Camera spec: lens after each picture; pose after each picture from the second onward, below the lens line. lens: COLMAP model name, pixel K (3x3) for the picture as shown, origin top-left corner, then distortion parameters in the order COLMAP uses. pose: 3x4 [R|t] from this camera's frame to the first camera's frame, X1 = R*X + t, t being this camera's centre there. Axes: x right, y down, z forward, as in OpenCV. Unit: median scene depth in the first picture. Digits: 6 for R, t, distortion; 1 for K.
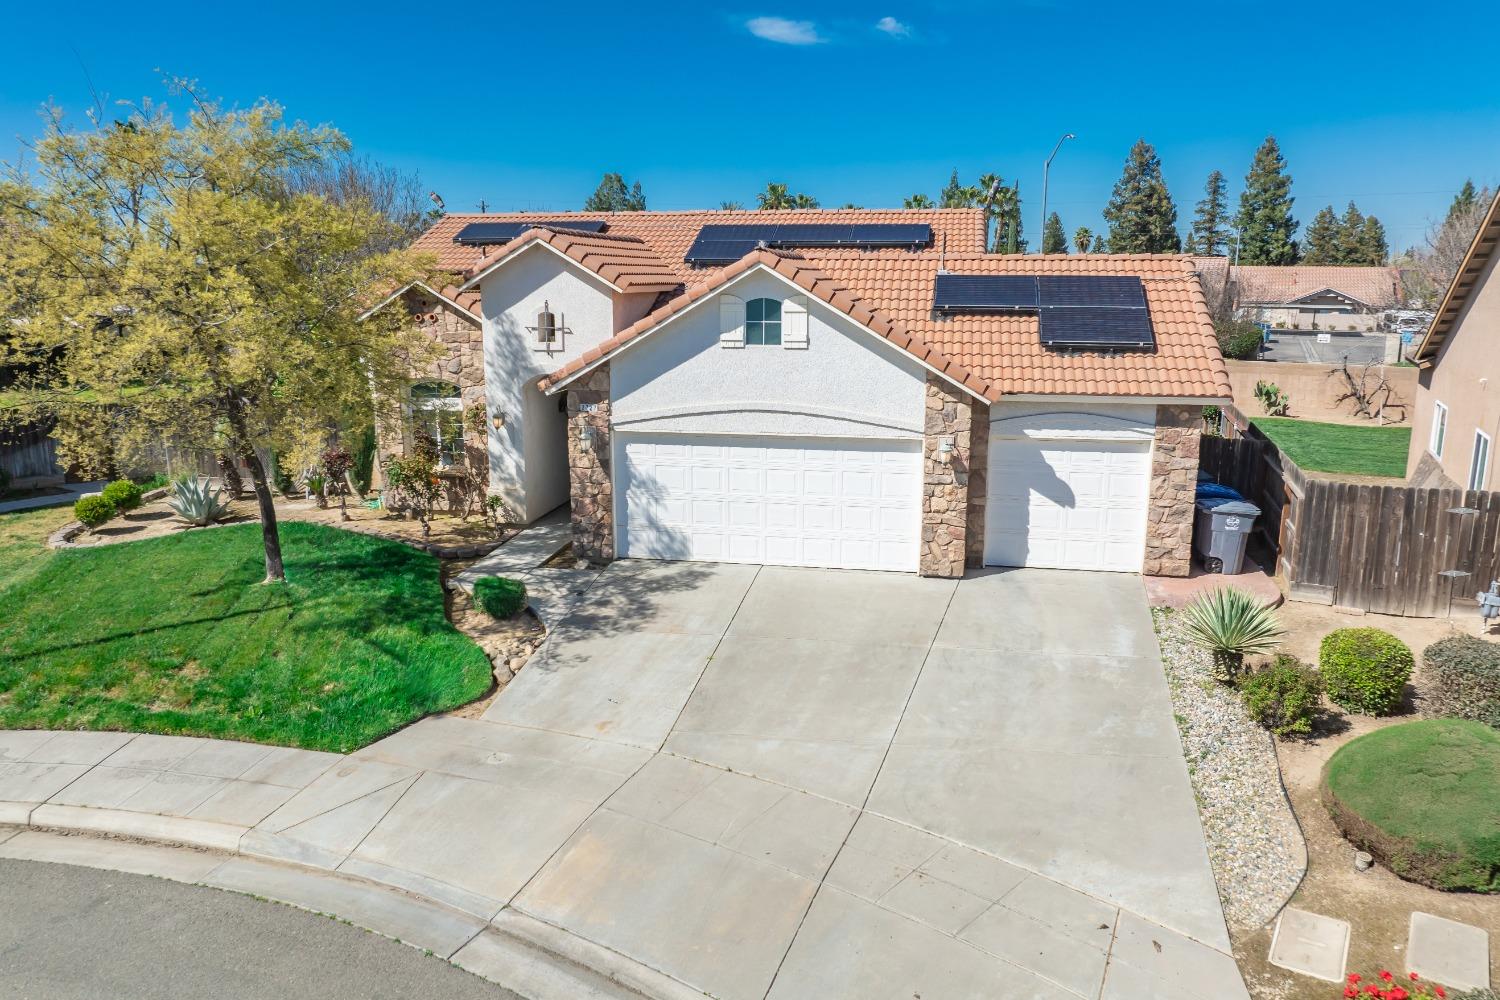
lens RADIAL K [[1067.7, 0, 751.1], [0, 1067.7, 501.7], [0, 0, 1]] dist [-0.047864, 0.017190]
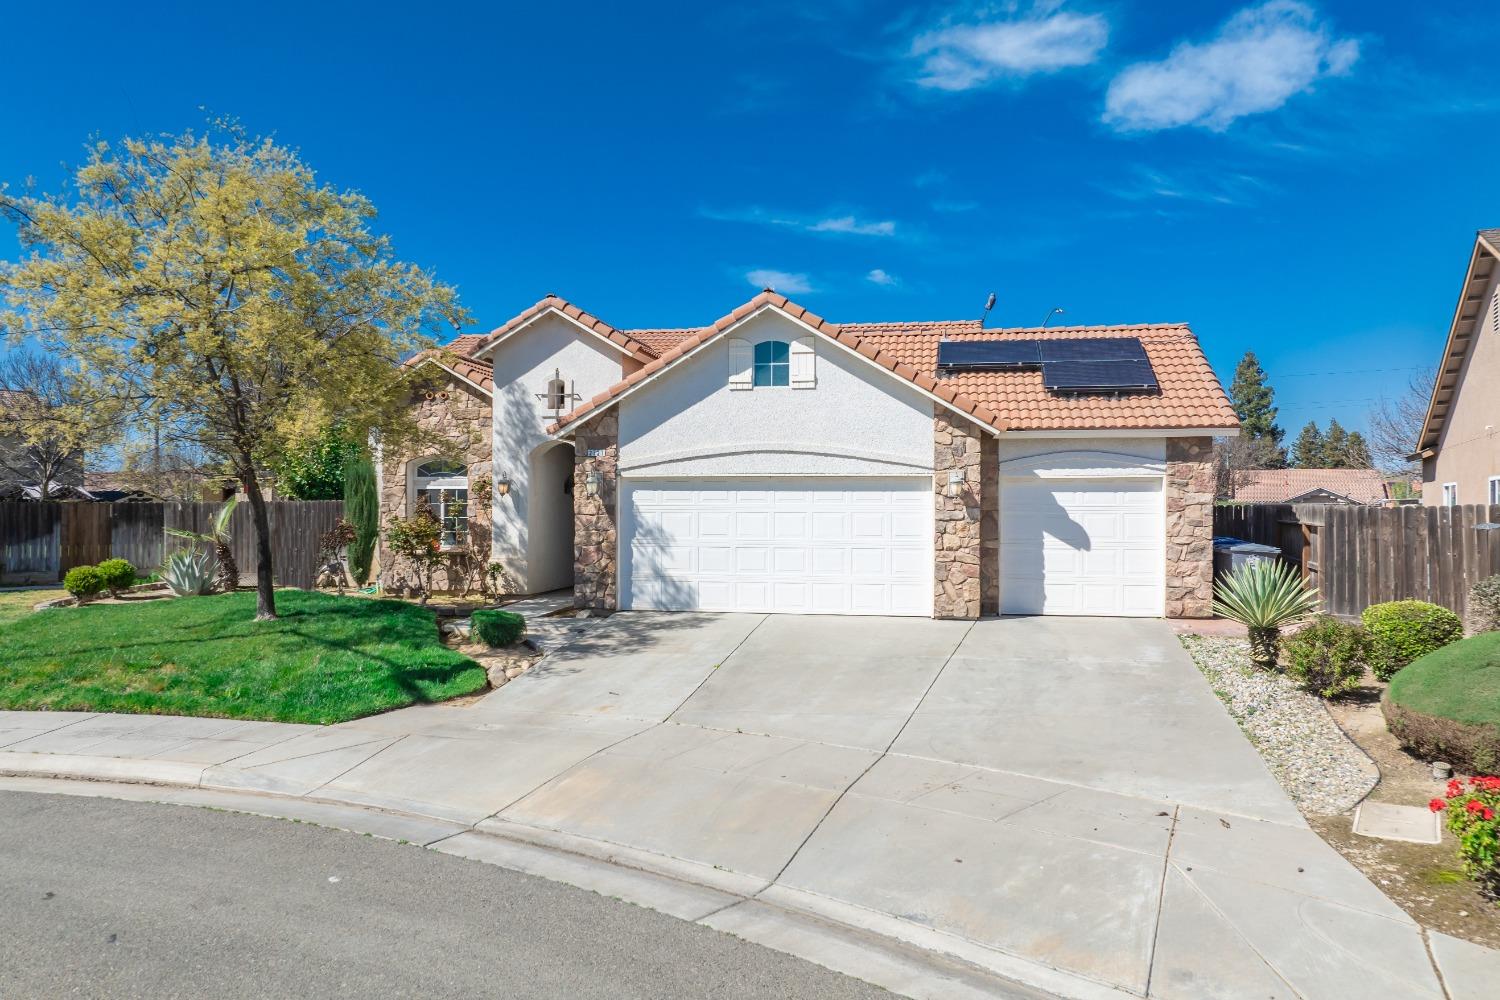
lens RADIAL K [[1067.7, 0, 752.2], [0, 1067.7, 498.9], [0, 0, 1]] dist [-0.047864, 0.017190]
pose [[0.999999, 0.001060, 0.000180, -0.006810], [-0.000996, 0.976362, -0.216141, 0.177386], [-0.000405, 0.216141, 0.976362, 0.037822]]
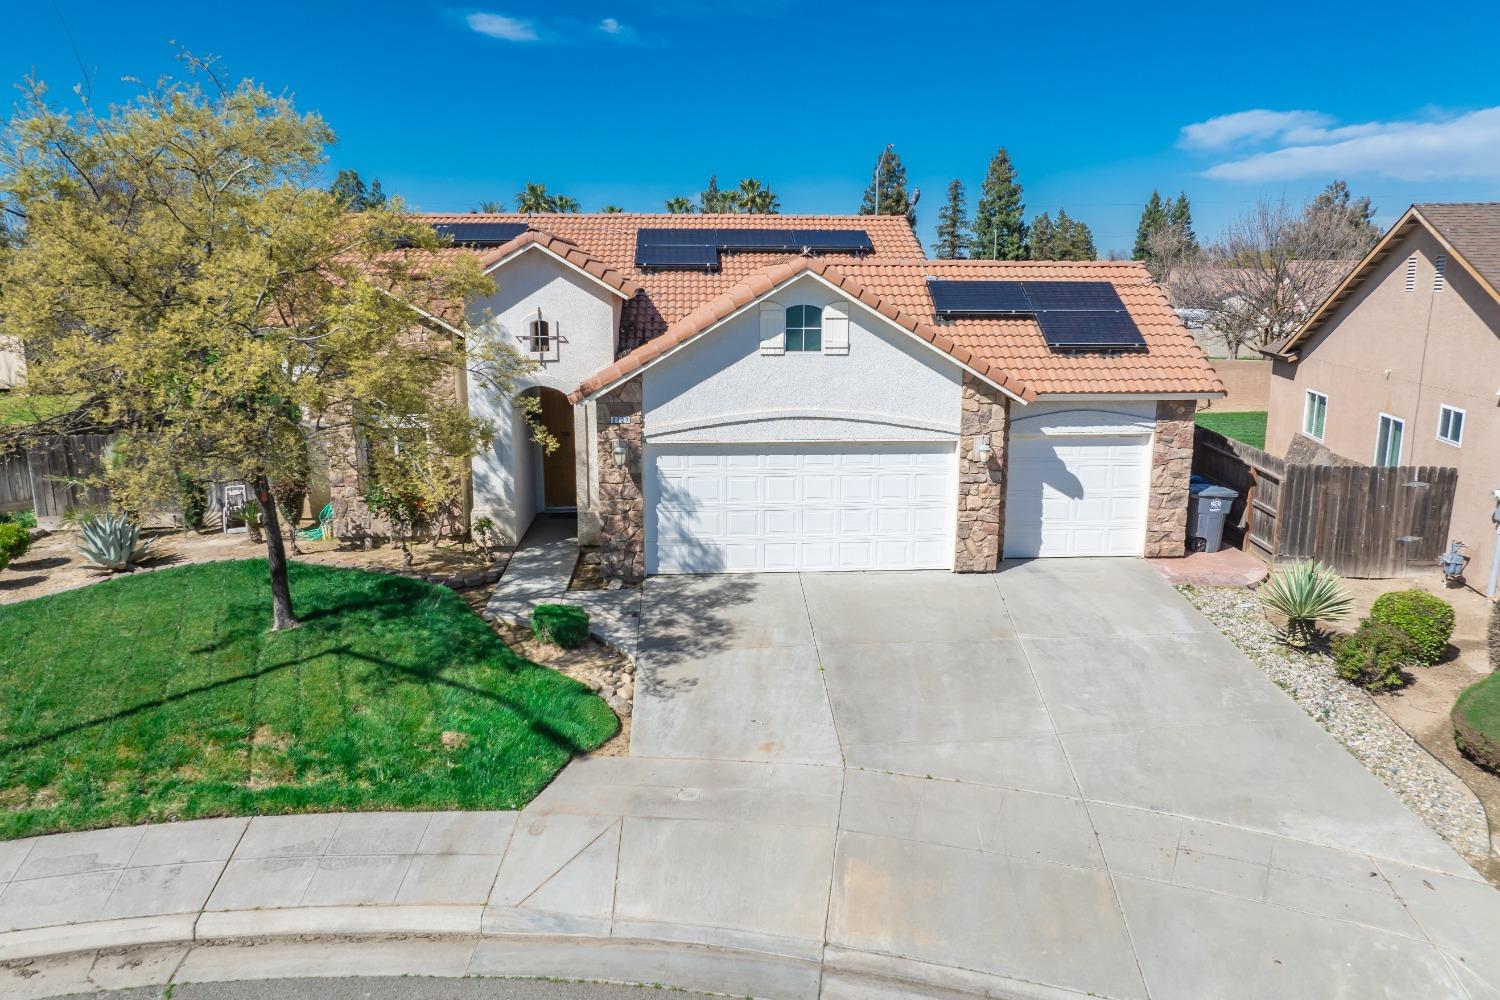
lens RADIAL K [[1067.7, 0, 757.4], [0, 1067.7, 500.9], [0, 0, 1]] dist [-0.047864, 0.017190]
pose [[0.967851, -0.051237, 0.246252, -0.286171], [0.051795, 0.998649, 0.004213, -0.014330], [-0.246135, 0.008677, 0.969197, 0.047021]]
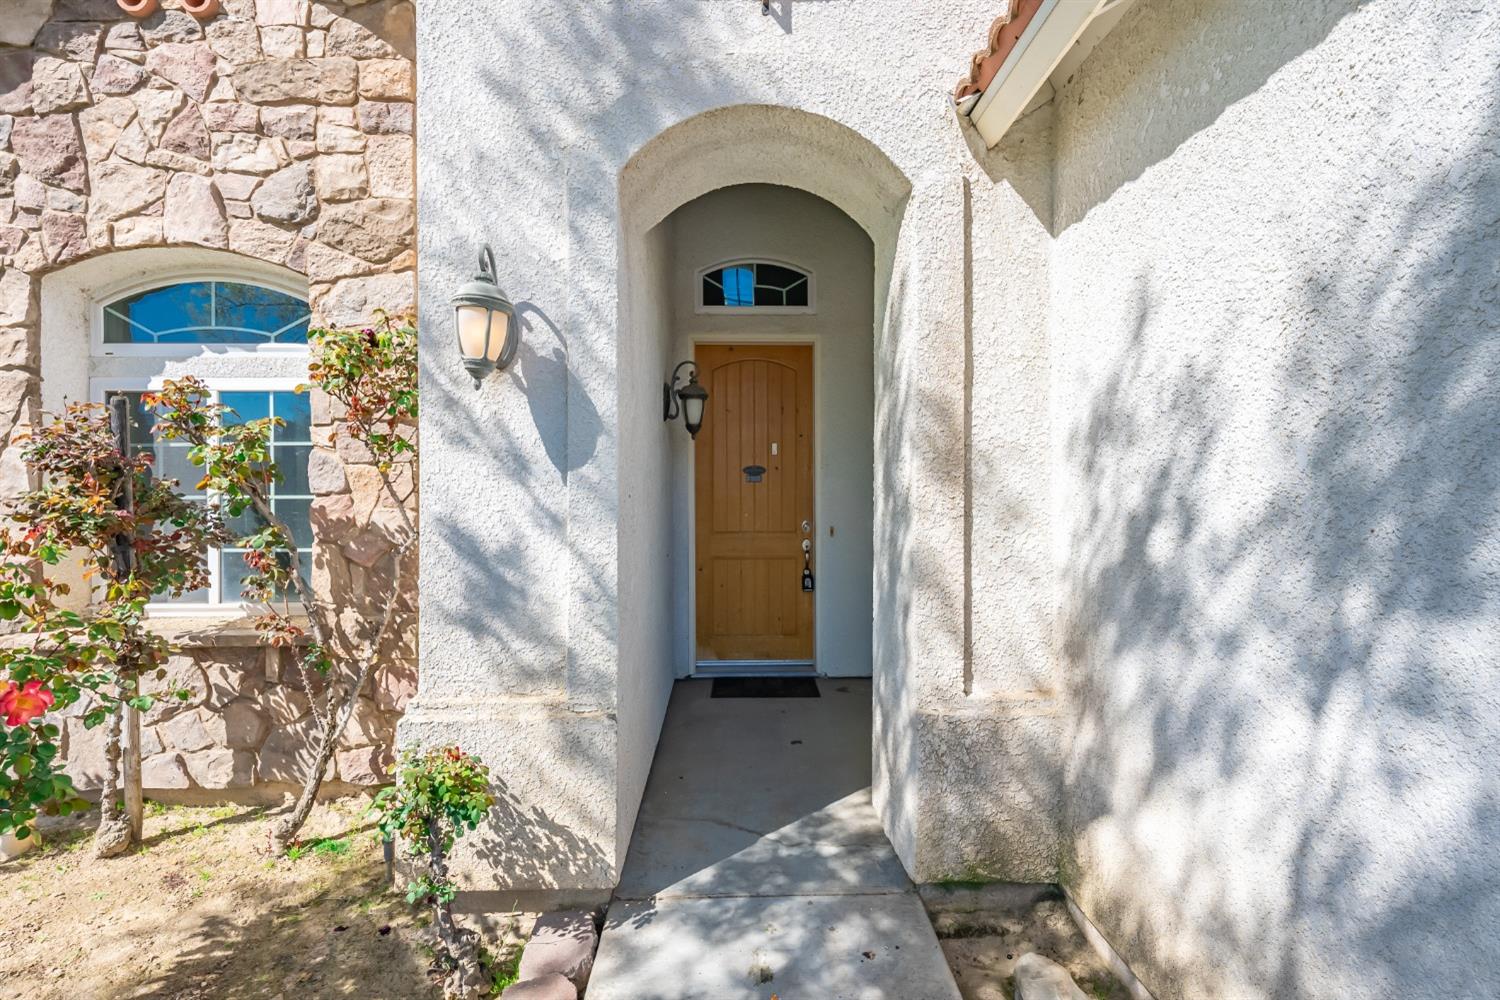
lens RADIAL K [[692.6, 0, 744.5], [0, 692.6, 496.5], [0, 0, 1]] dist [0.004971, 0.000250]
pose [[0.979281, -0.005431, 0.202435, -0.259203], [0.046816, 0.978632, -0.200218, -0.025718], [-0.197022, 0.205547, 0.958610, 1.048541]]
